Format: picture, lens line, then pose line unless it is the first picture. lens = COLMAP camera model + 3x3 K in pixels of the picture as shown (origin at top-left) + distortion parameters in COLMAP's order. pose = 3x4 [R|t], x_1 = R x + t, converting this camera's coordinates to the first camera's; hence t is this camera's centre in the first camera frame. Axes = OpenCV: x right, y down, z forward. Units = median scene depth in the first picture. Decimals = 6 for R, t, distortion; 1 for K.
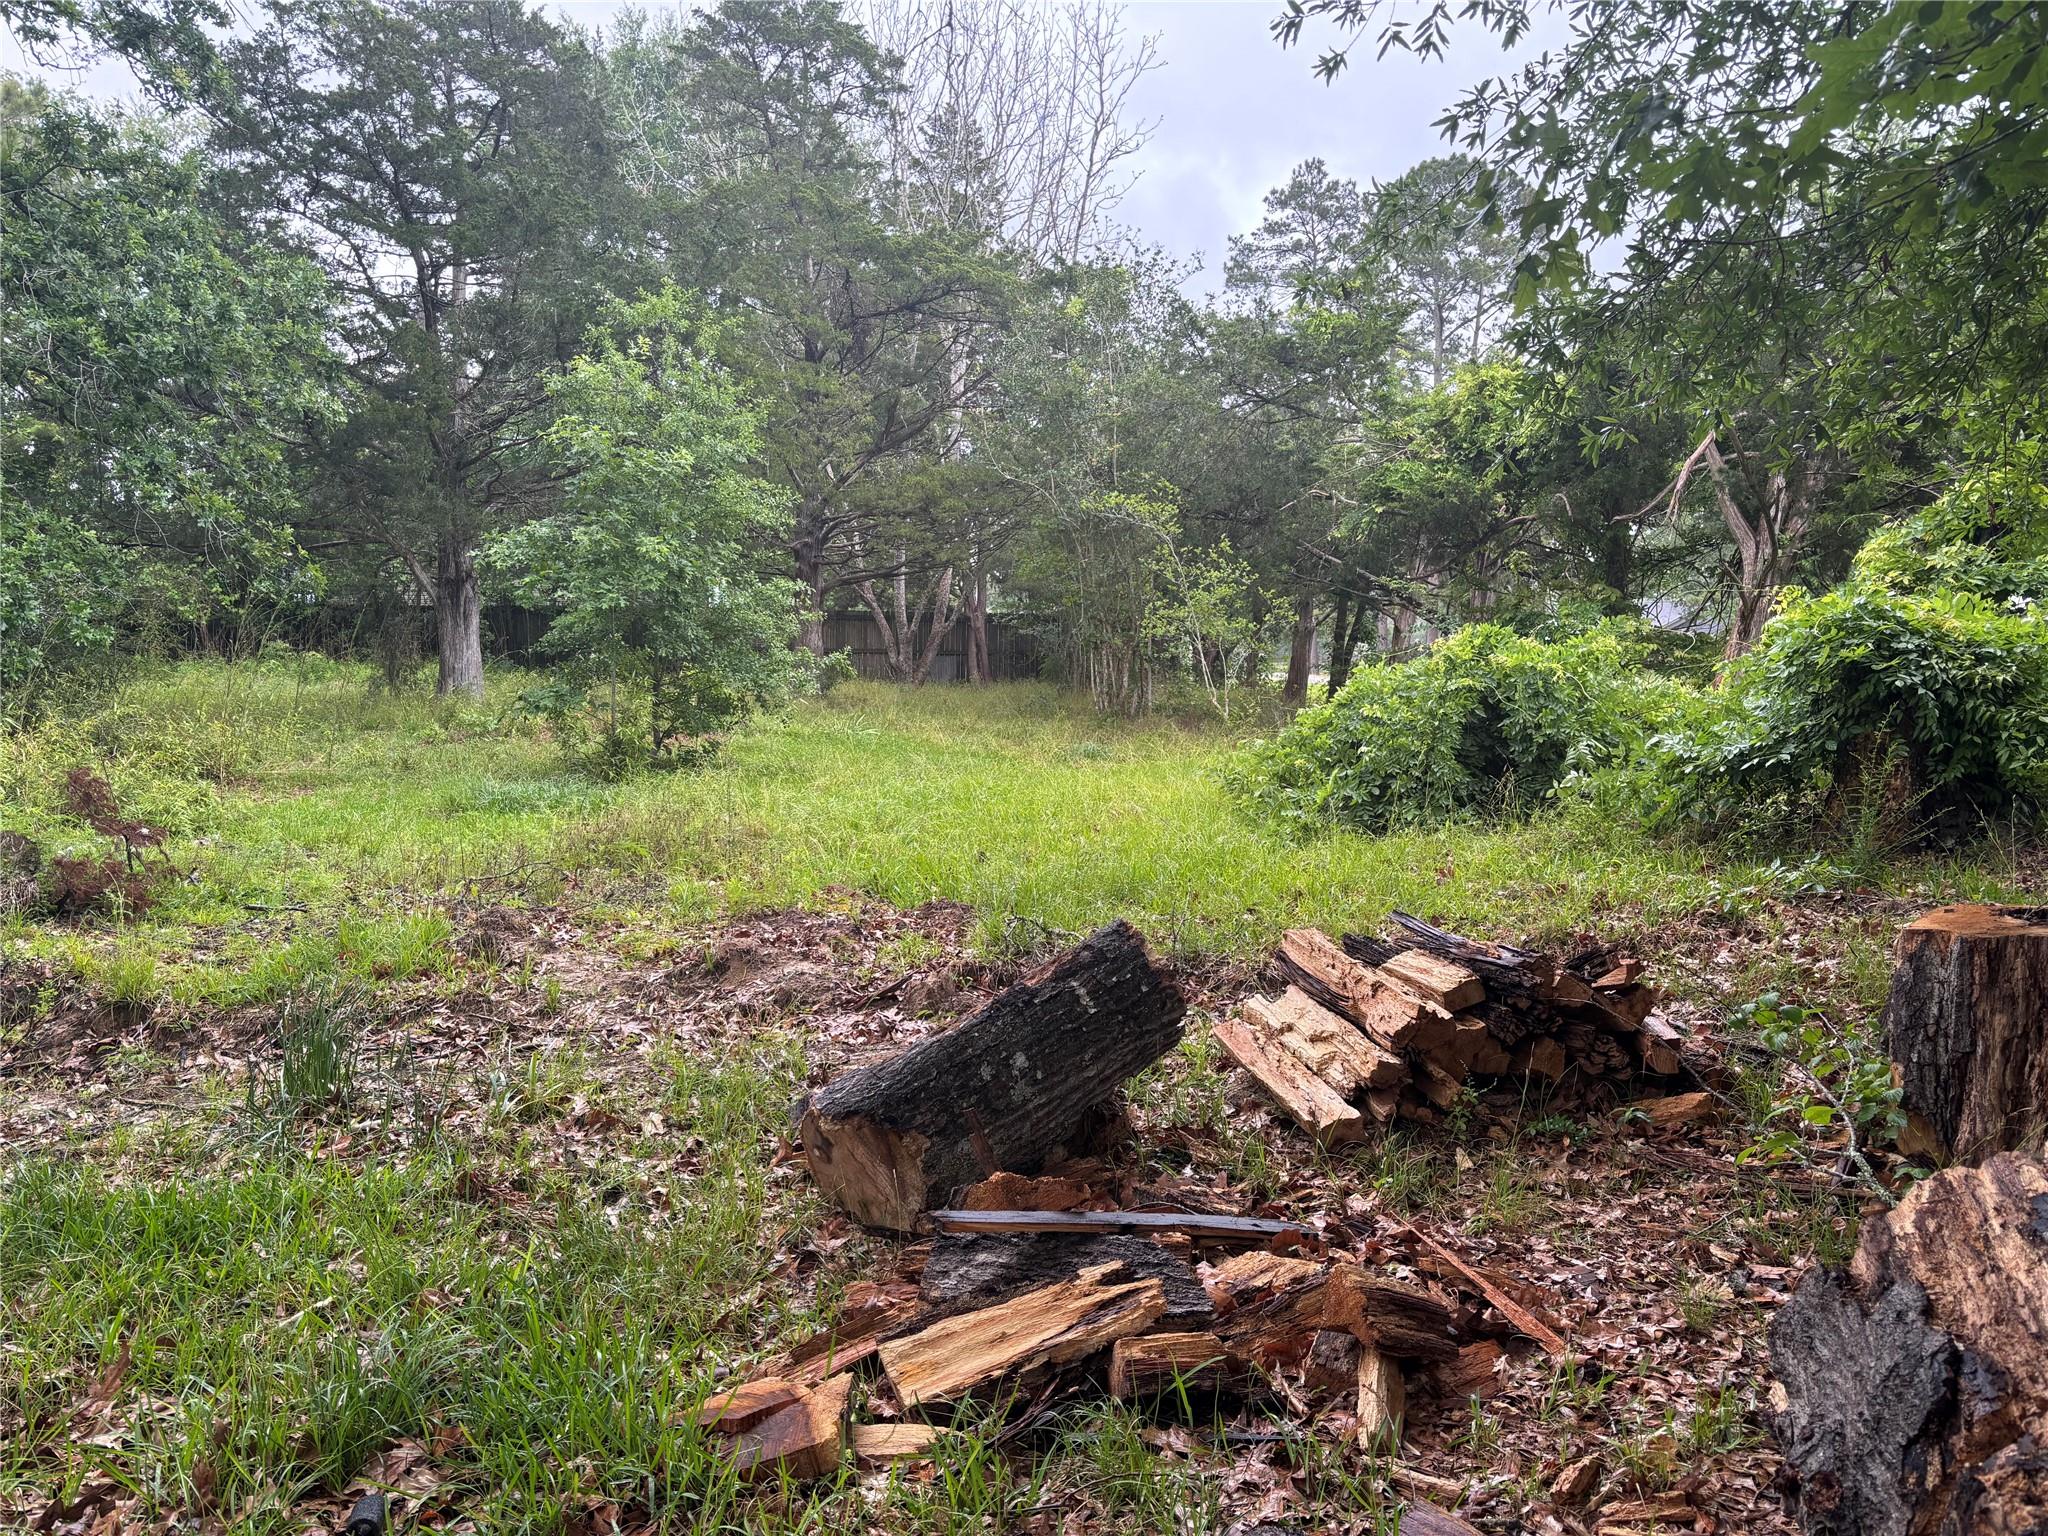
lens RADIAL K [[1573.1, 0, 1029.5], [0, 1573.1, 772.2], [0, 0, 1]] dist [0.057671, -0.066087]
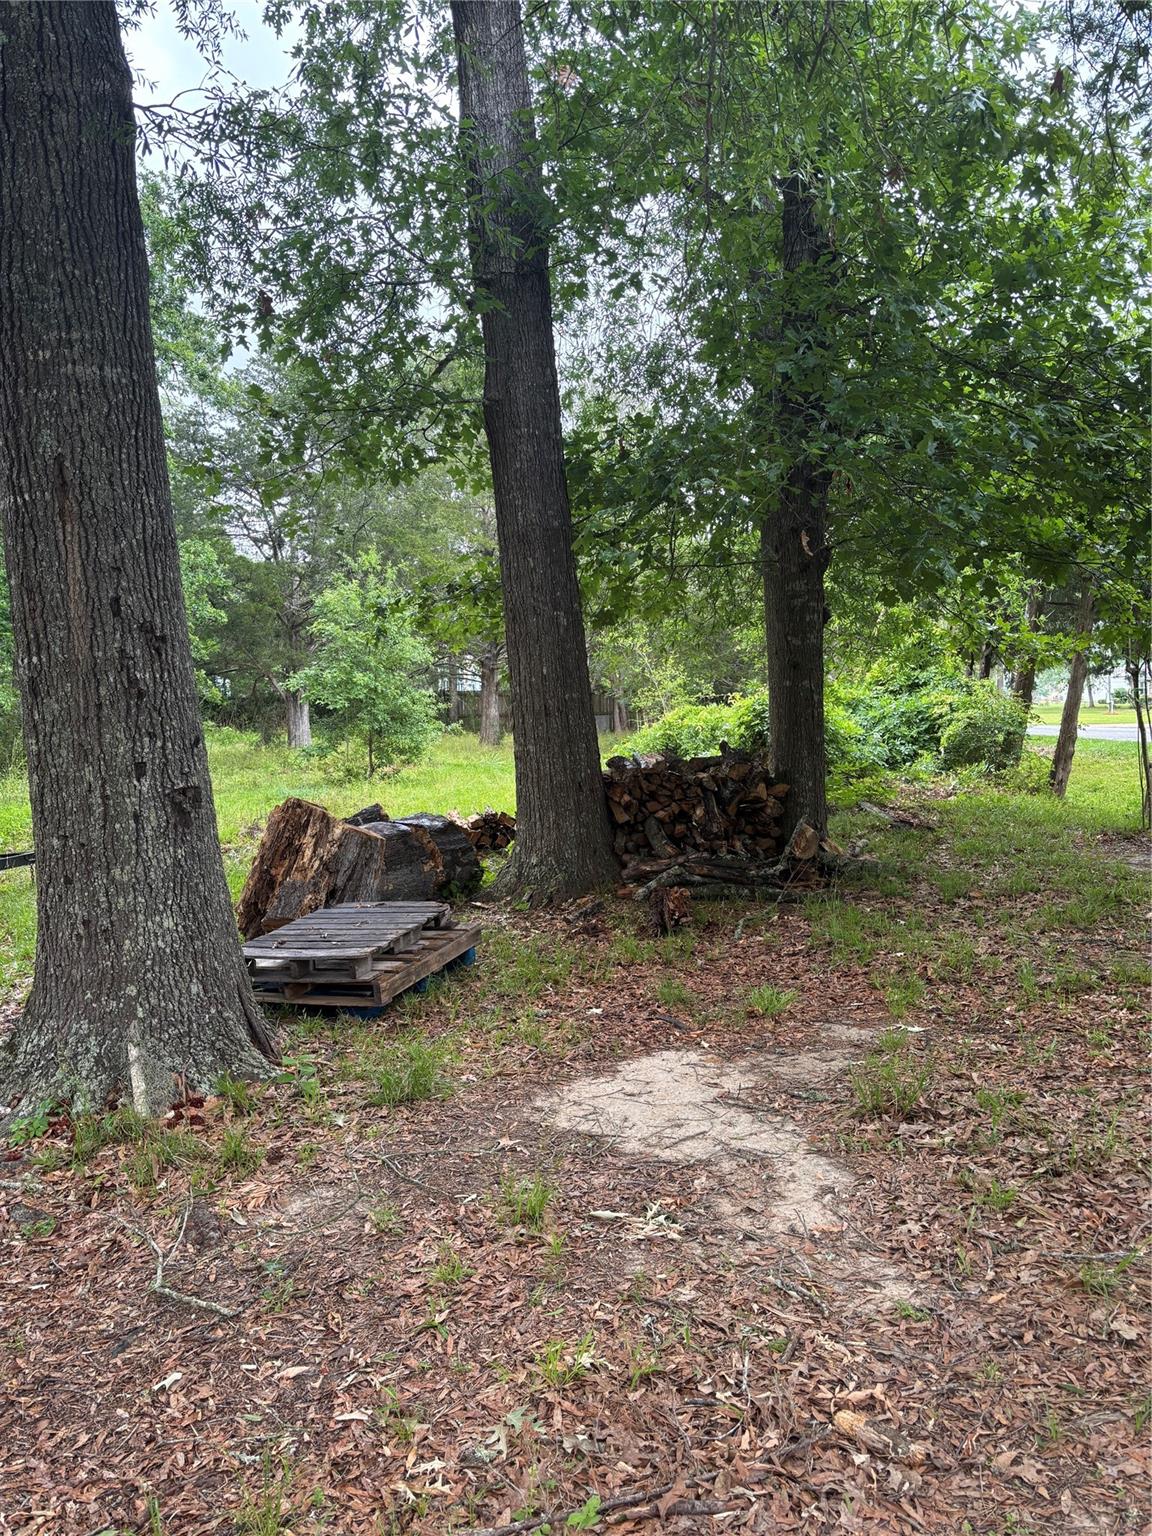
lens RADIAL K [[1170.5, 0, 575.9], [0, 1170.5, 769.0], [0, 0, 1]] dist [0.078906, -0.068419]
pose [[0.987973, -0.028021, -0.152069, 0.260375], [0.024779, 0.999424, -0.023174, 0.021455], [0.152630, 0.019127, 0.988098, -0.470213]]
